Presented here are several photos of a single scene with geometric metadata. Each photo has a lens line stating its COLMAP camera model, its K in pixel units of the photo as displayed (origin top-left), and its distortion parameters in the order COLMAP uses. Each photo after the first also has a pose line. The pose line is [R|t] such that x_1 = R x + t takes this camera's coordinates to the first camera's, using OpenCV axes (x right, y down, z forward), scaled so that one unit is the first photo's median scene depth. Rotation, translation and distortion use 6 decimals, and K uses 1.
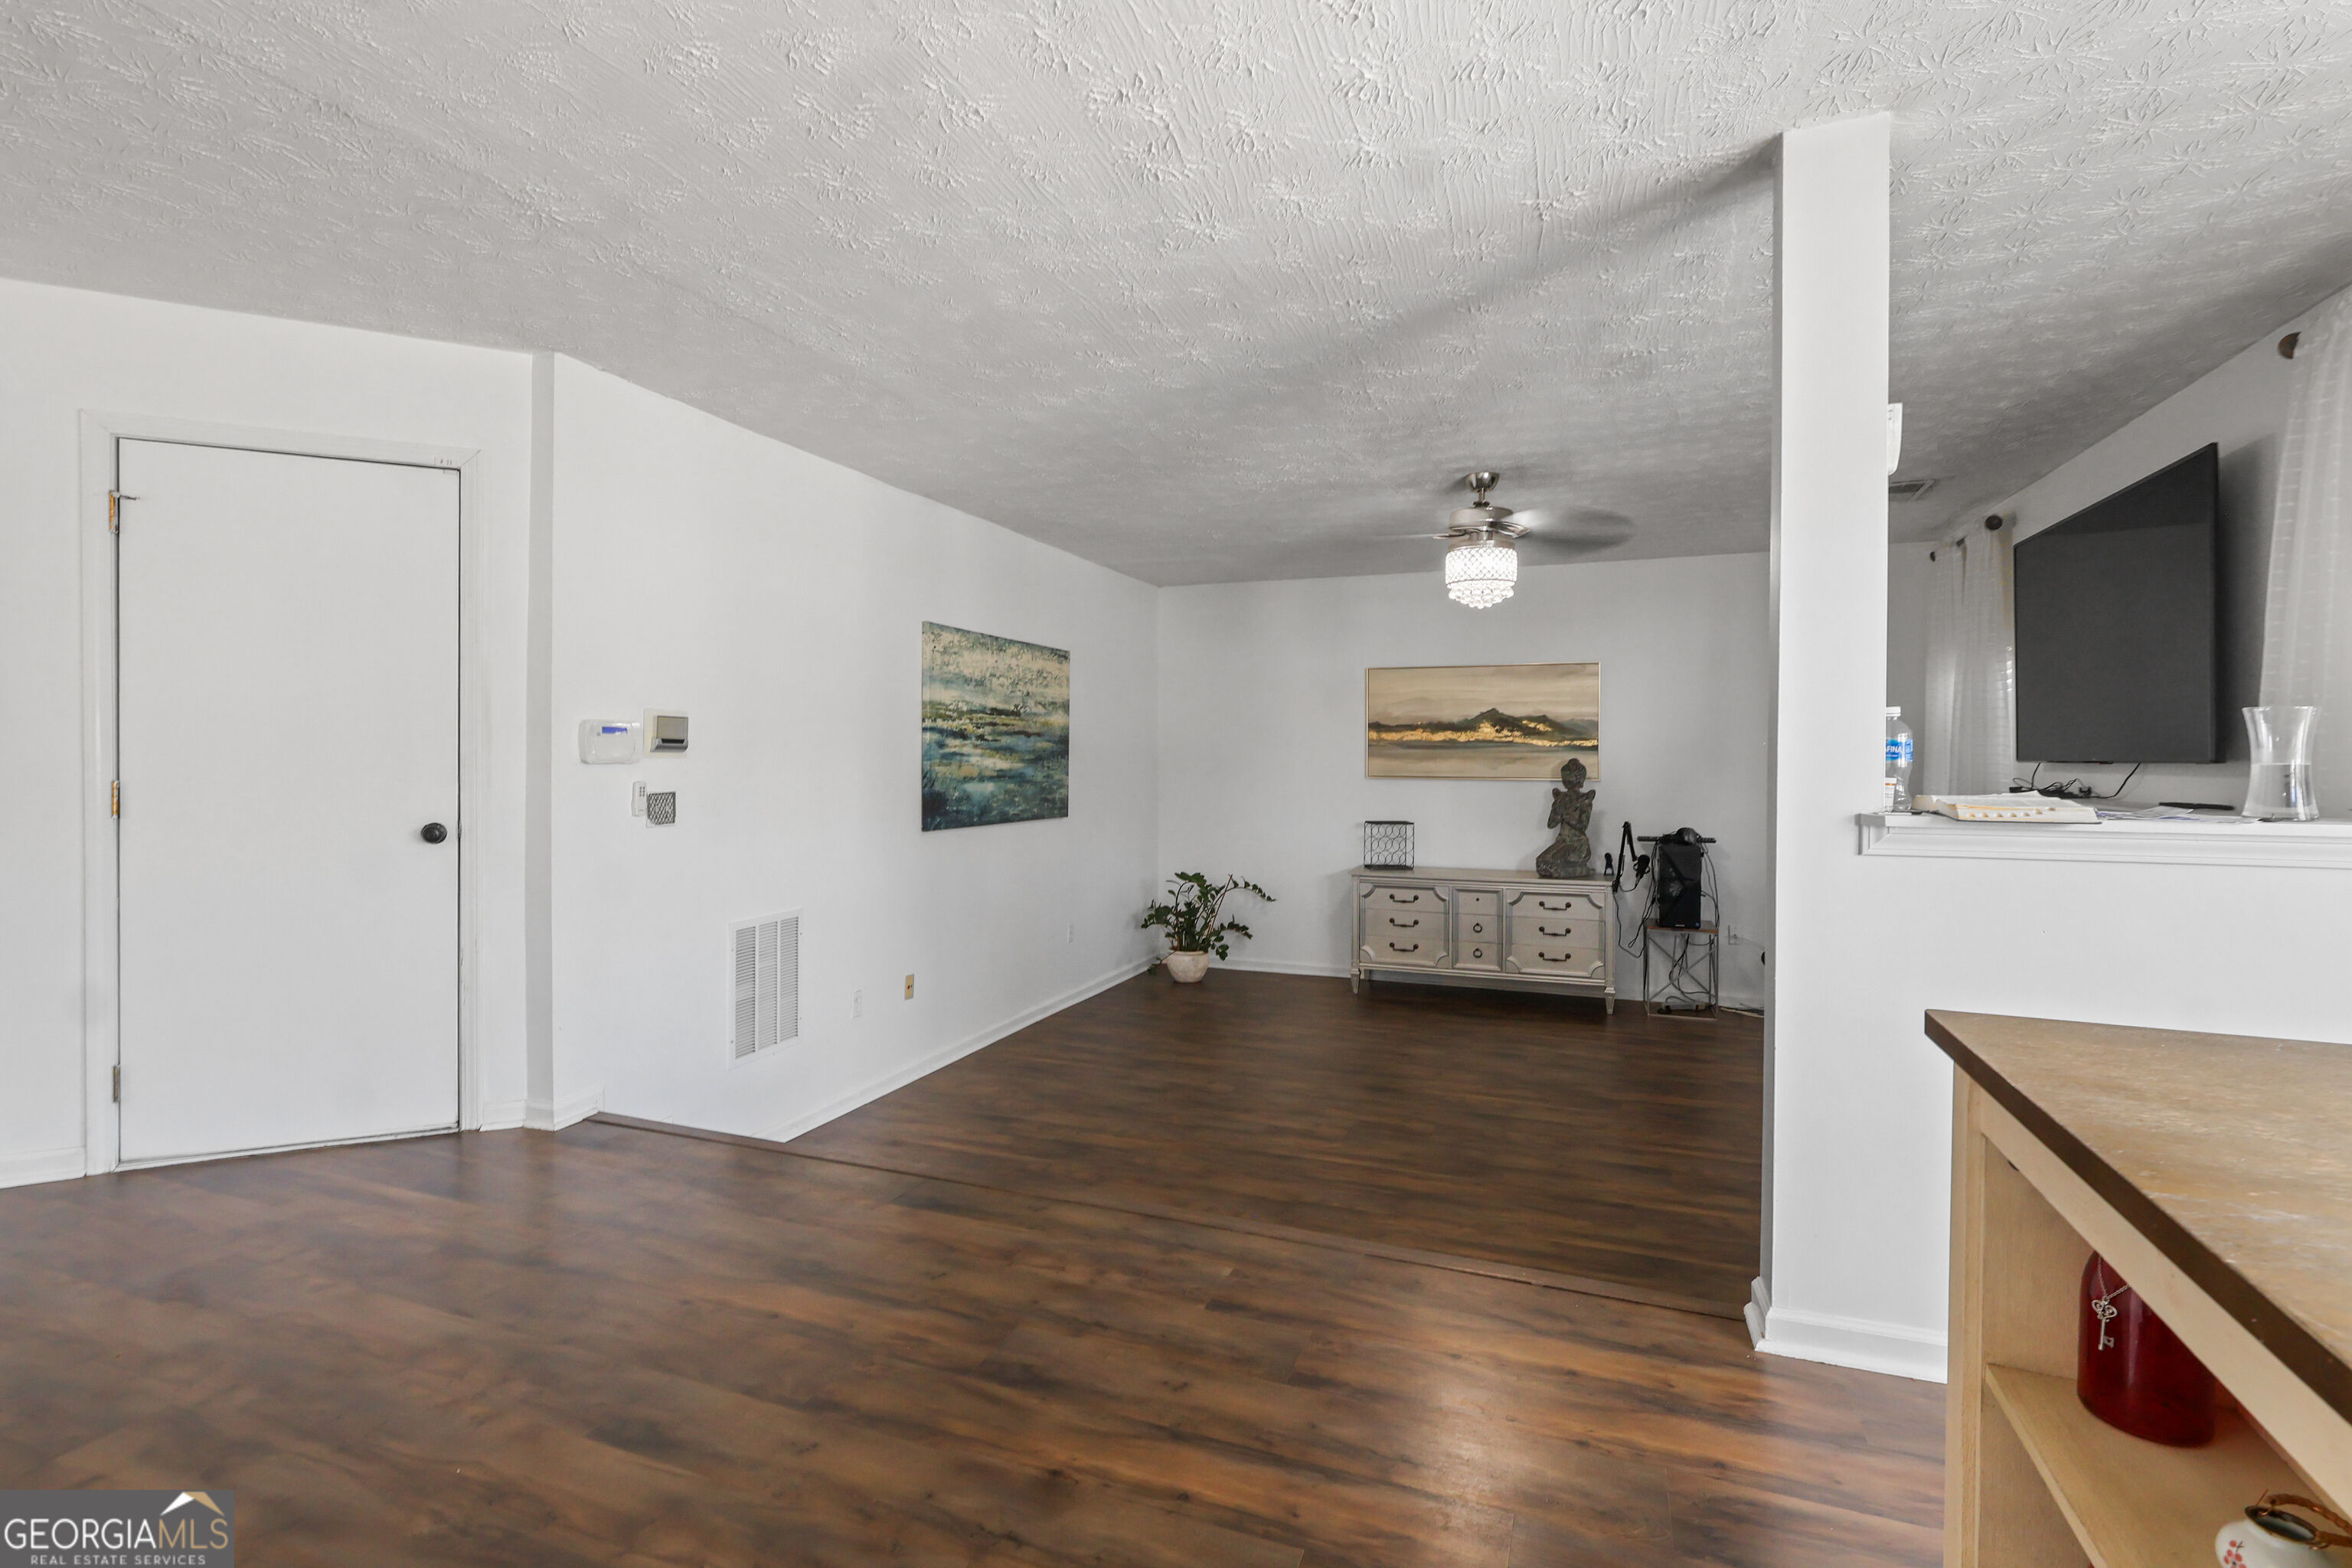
lens RADIAL K [[1107.9, 0, 1153.2], [0, 1107.9, 770.1], [0, 0, 1]] dist [0.001456, -0.001155]
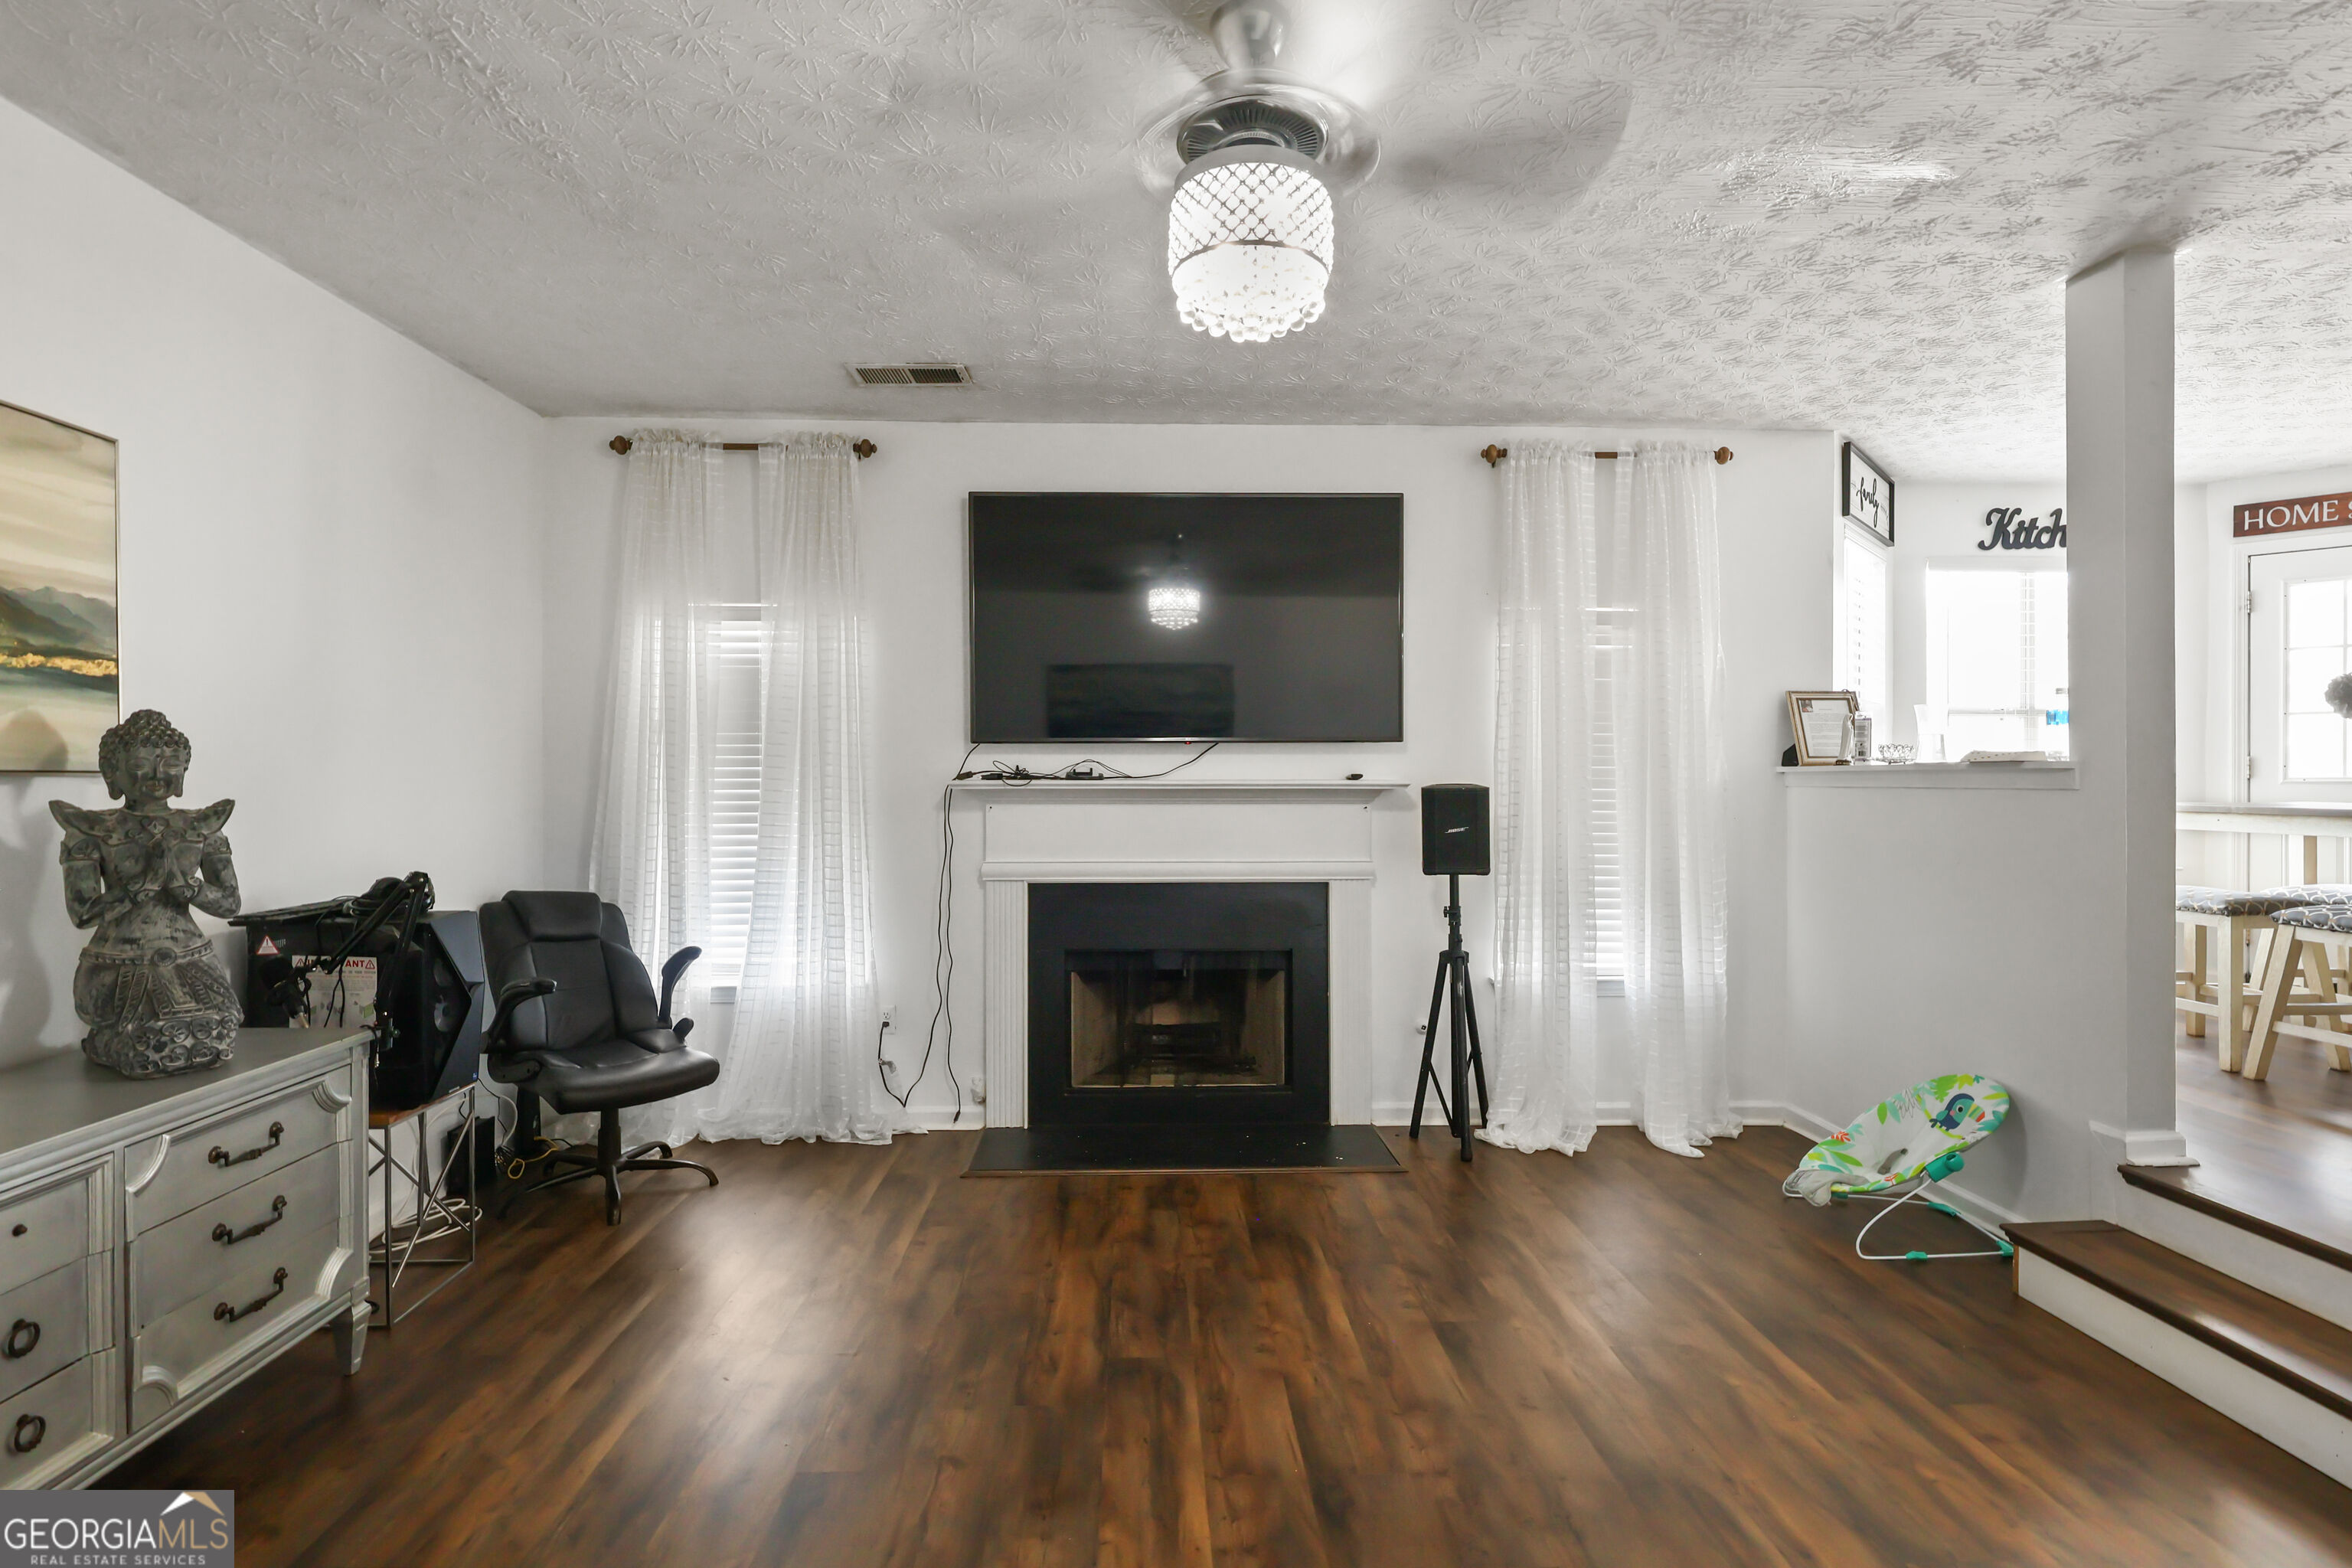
lens RADIAL K [[1107.9, 0, 1169.3], [0, 1107.9, 778.4], [0, 0, 1]] dist [0.001456, -0.001155]
pose [[-0.404929, -0.003440, 0.914341, -0.054165], [0.012090, 0.999885, 0.009116, 0.011196], [-0.914268, 0.014745, -0.404841, 0.856722]]
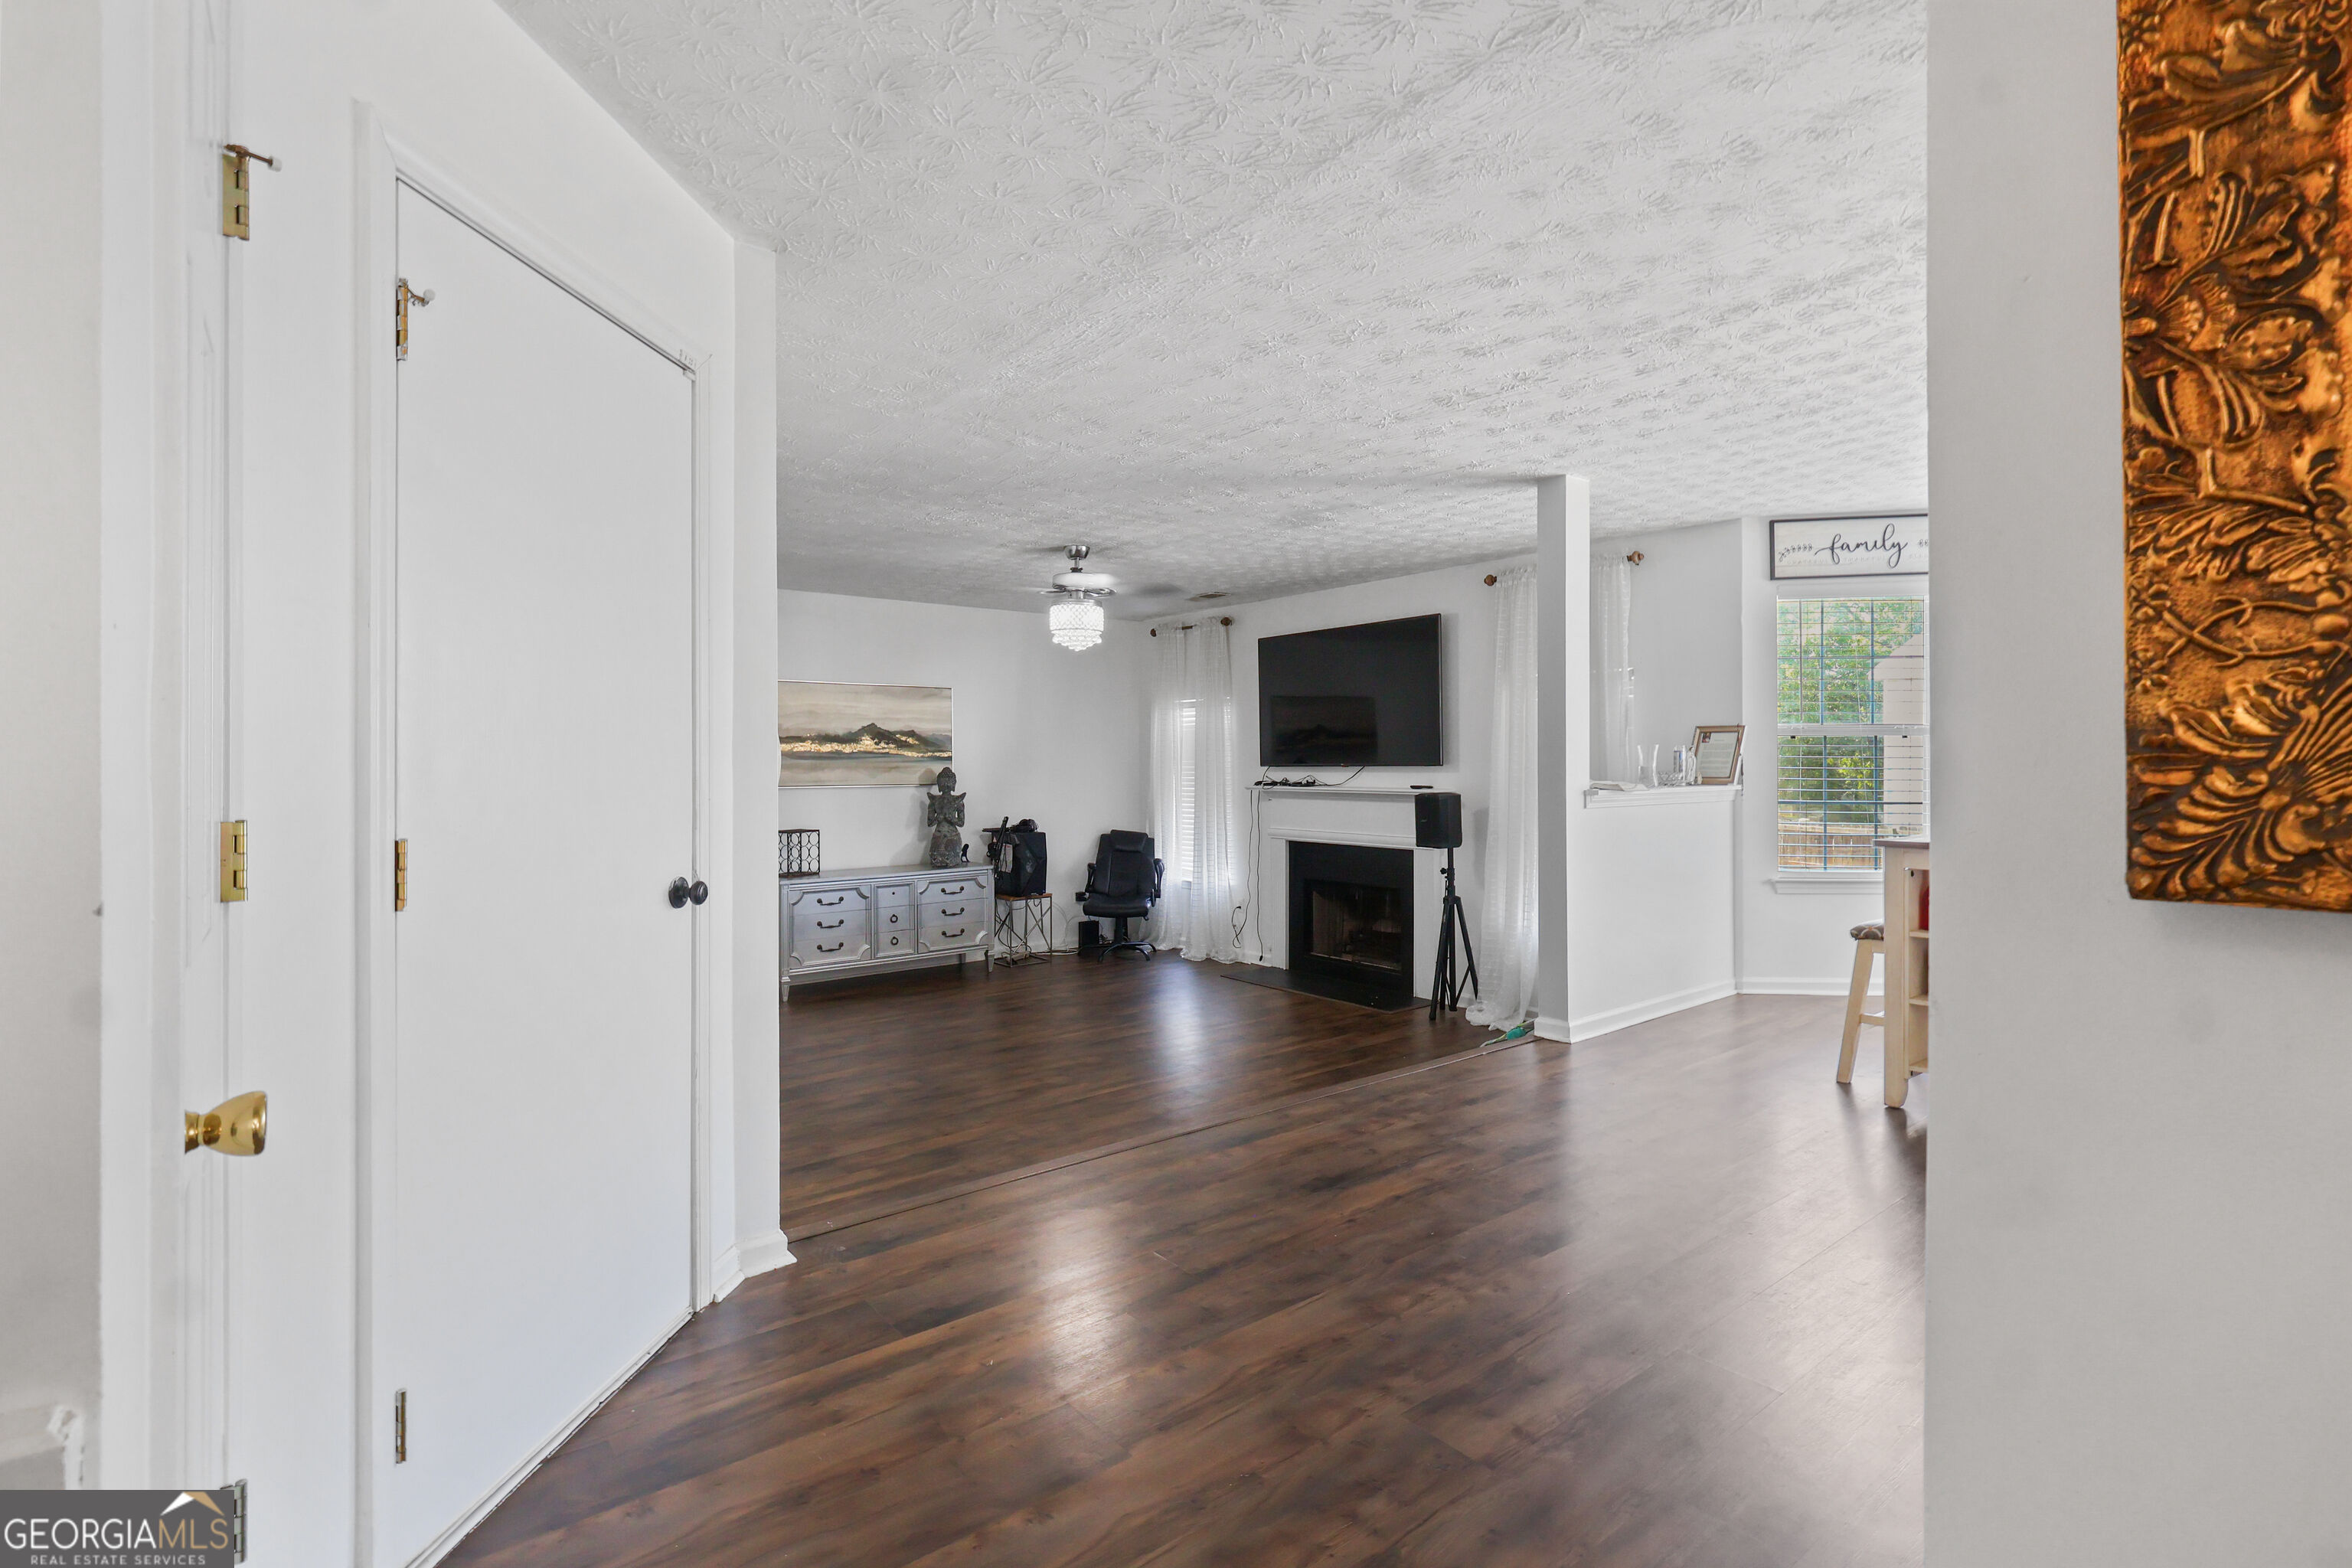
lens RADIAL K [[1107.9, 0, 1171.2], [0, 1107.9, 770.5], [0, 0, 1]] dist [0.001456, -0.001155]
pose [[0.498039, -0.014933, 0.867026, -0.540827], [0.019945, 0.999784, 0.005763, -0.008825], [-0.866925, 0.014423, 0.498229, 0.192588]]
